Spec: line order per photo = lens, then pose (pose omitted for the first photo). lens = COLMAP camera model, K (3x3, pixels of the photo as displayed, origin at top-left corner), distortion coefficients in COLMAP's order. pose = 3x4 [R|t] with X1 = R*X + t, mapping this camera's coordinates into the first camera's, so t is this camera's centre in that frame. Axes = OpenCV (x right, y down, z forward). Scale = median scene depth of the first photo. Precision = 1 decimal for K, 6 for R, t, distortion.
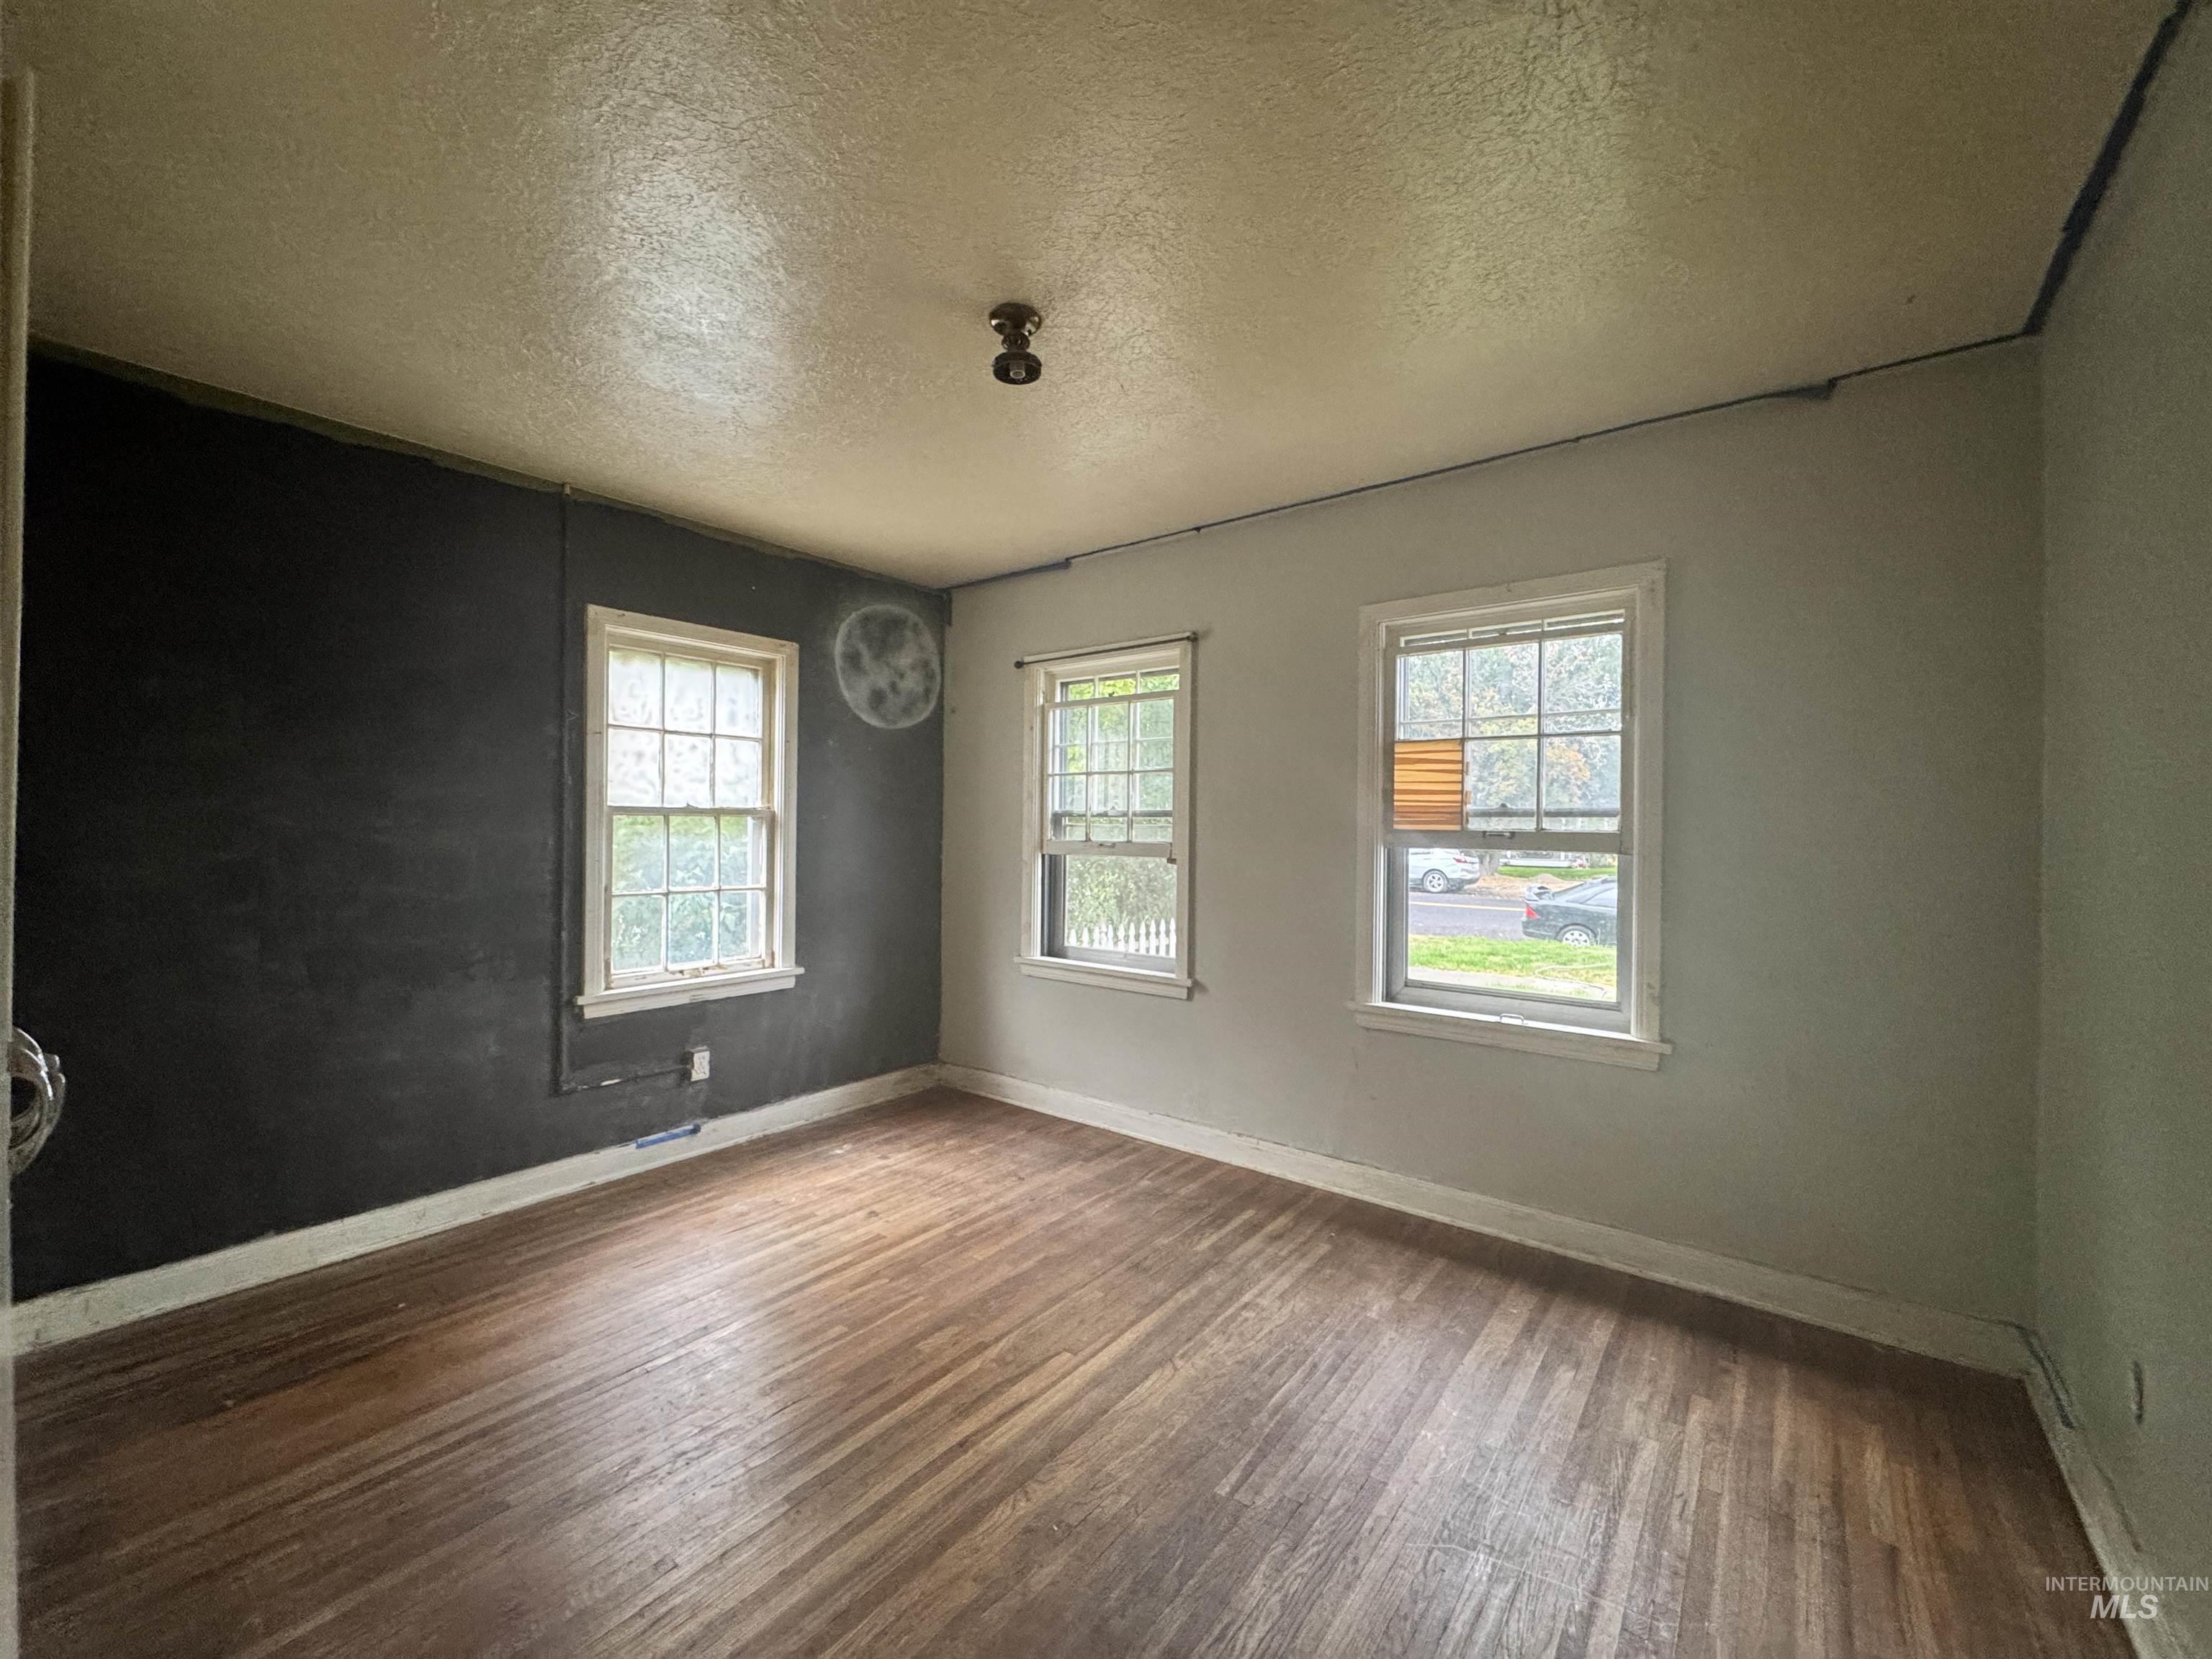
lens RADIAL K [[878.3, 0, 1123.1], [0, 878.3, 832.1], [0, 0, 1]] dist [-0.004219, 0.000677]
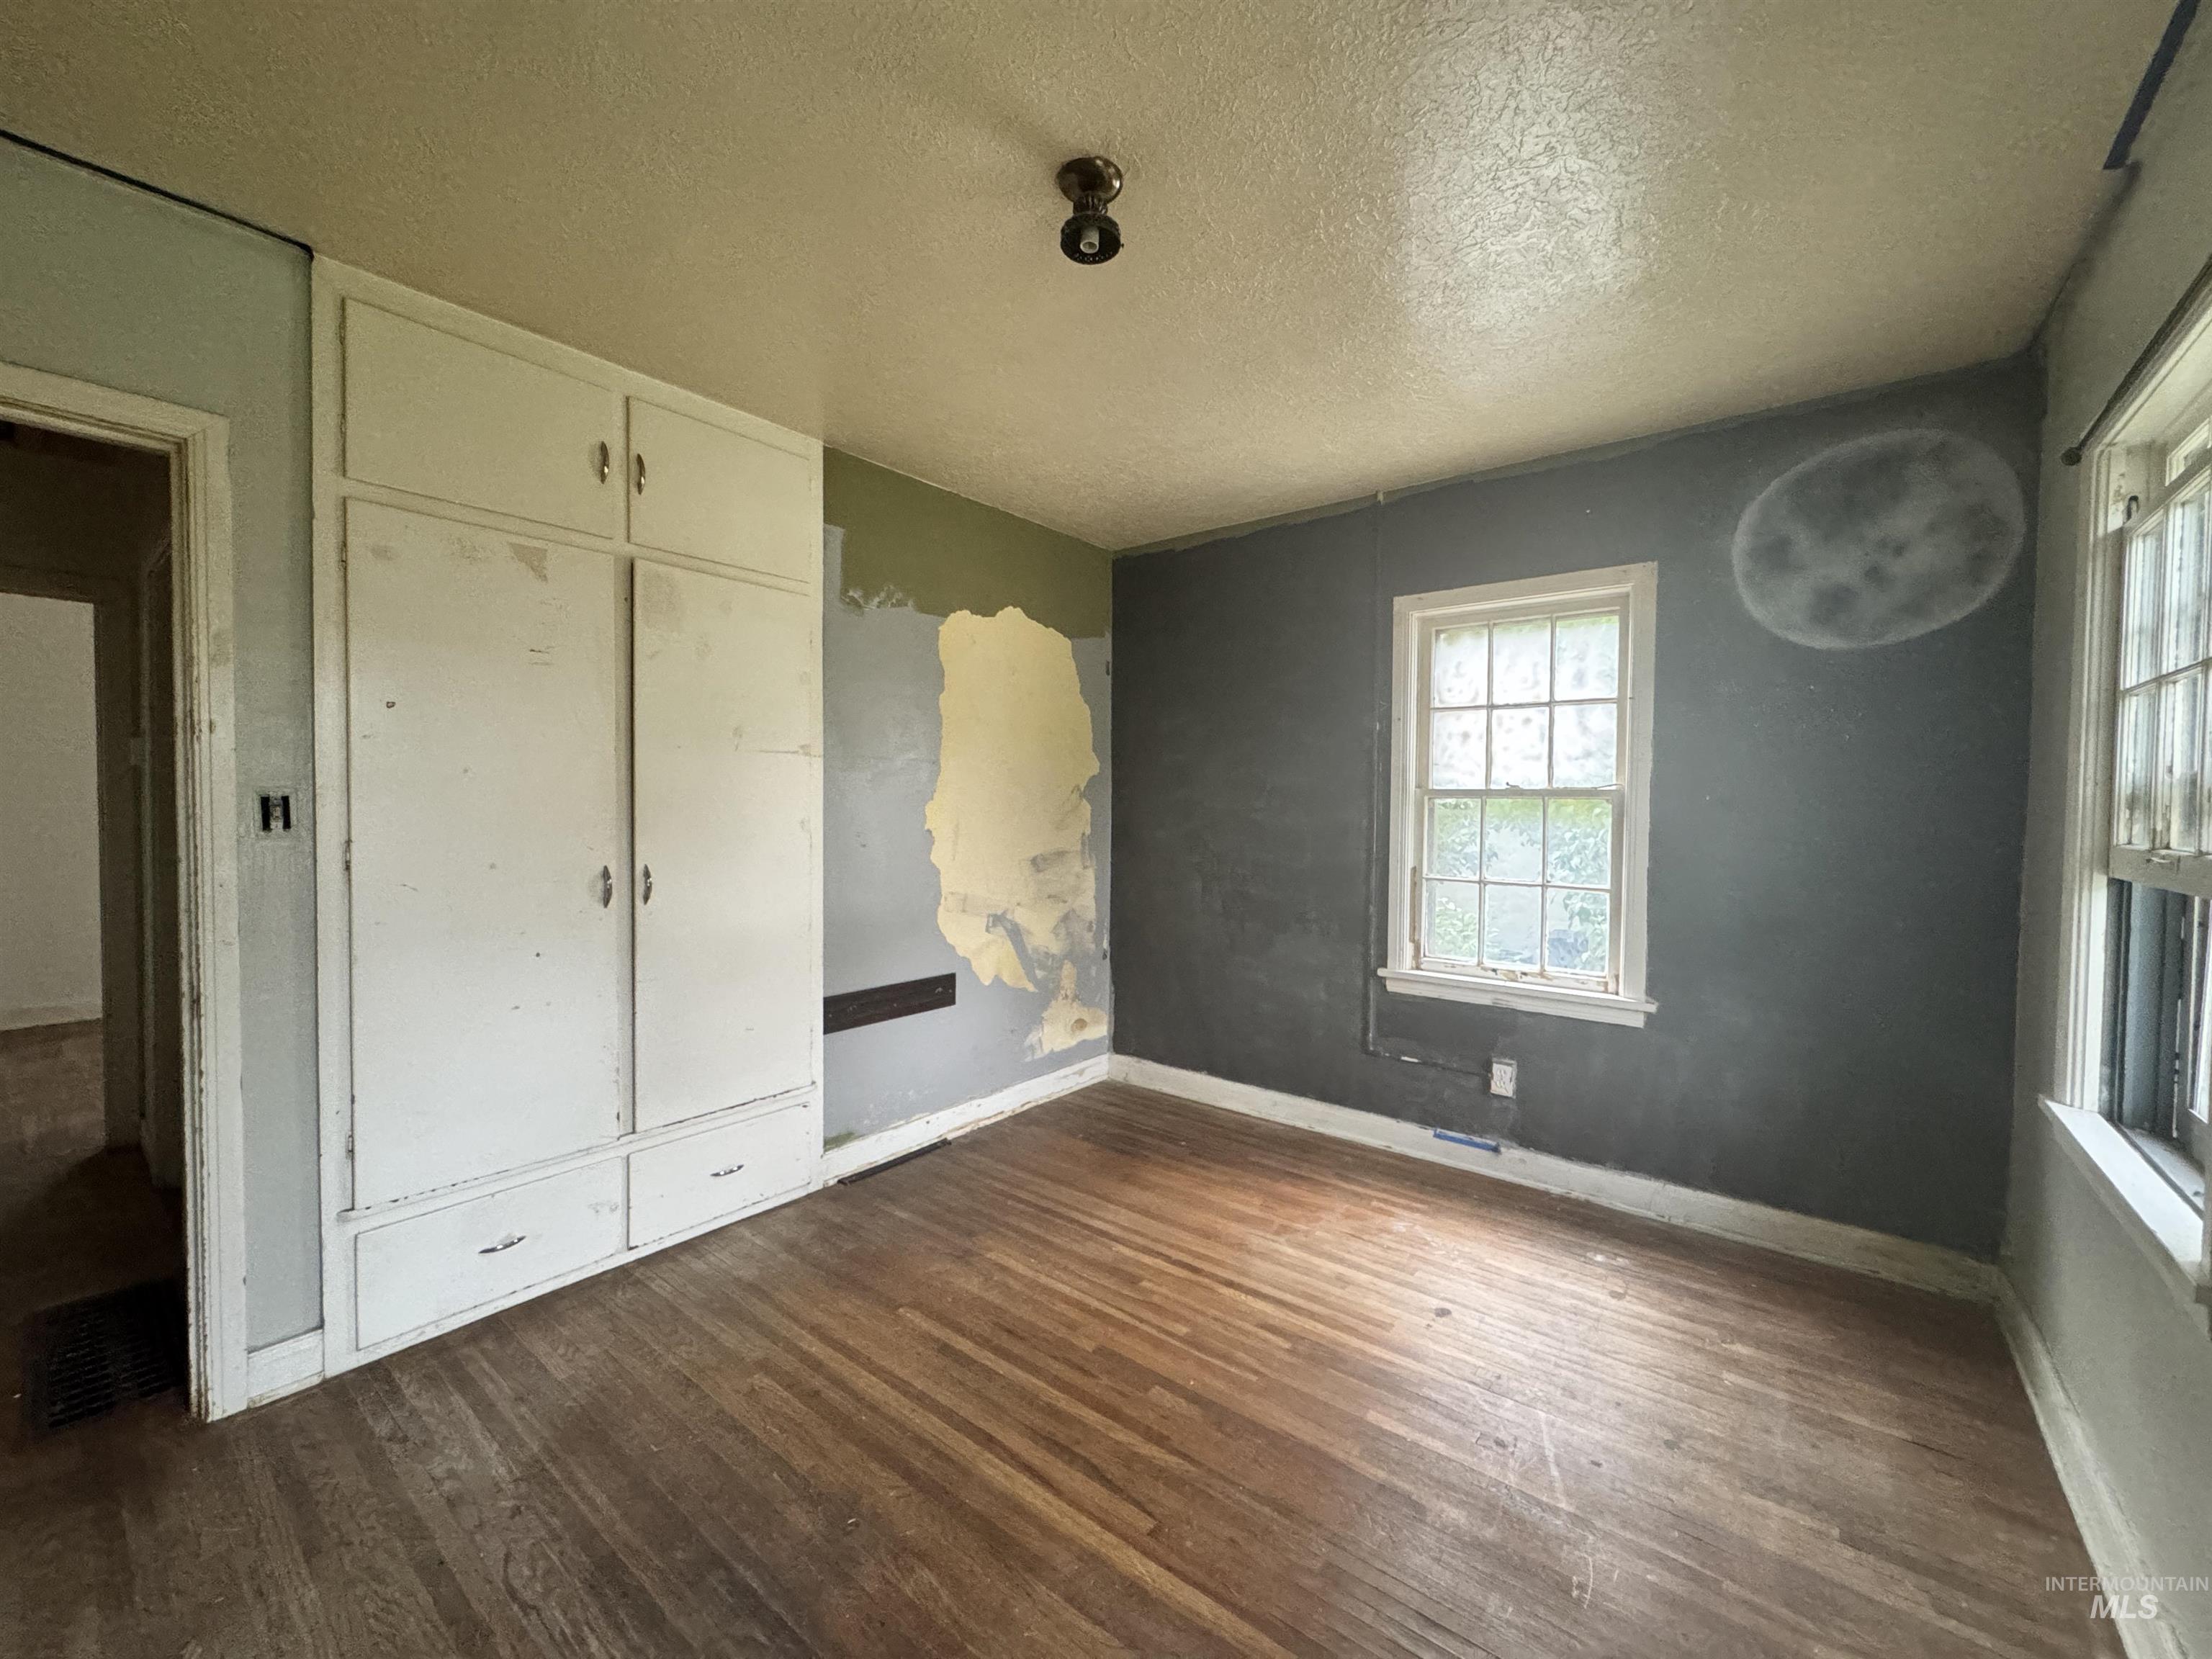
lens RADIAL K [[878.3, 0, 1092.8], [0, 878.3, 829.1], [0, 0, 1]] dist [-0.004219, 0.000677]
pose [[-0.024614, 0.020938, -0.999478, 0.417628], [-0.016311, 0.999639, 0.021343, 0.000503], [0.999564, 0.016828, -0.024263, 0.612608]]
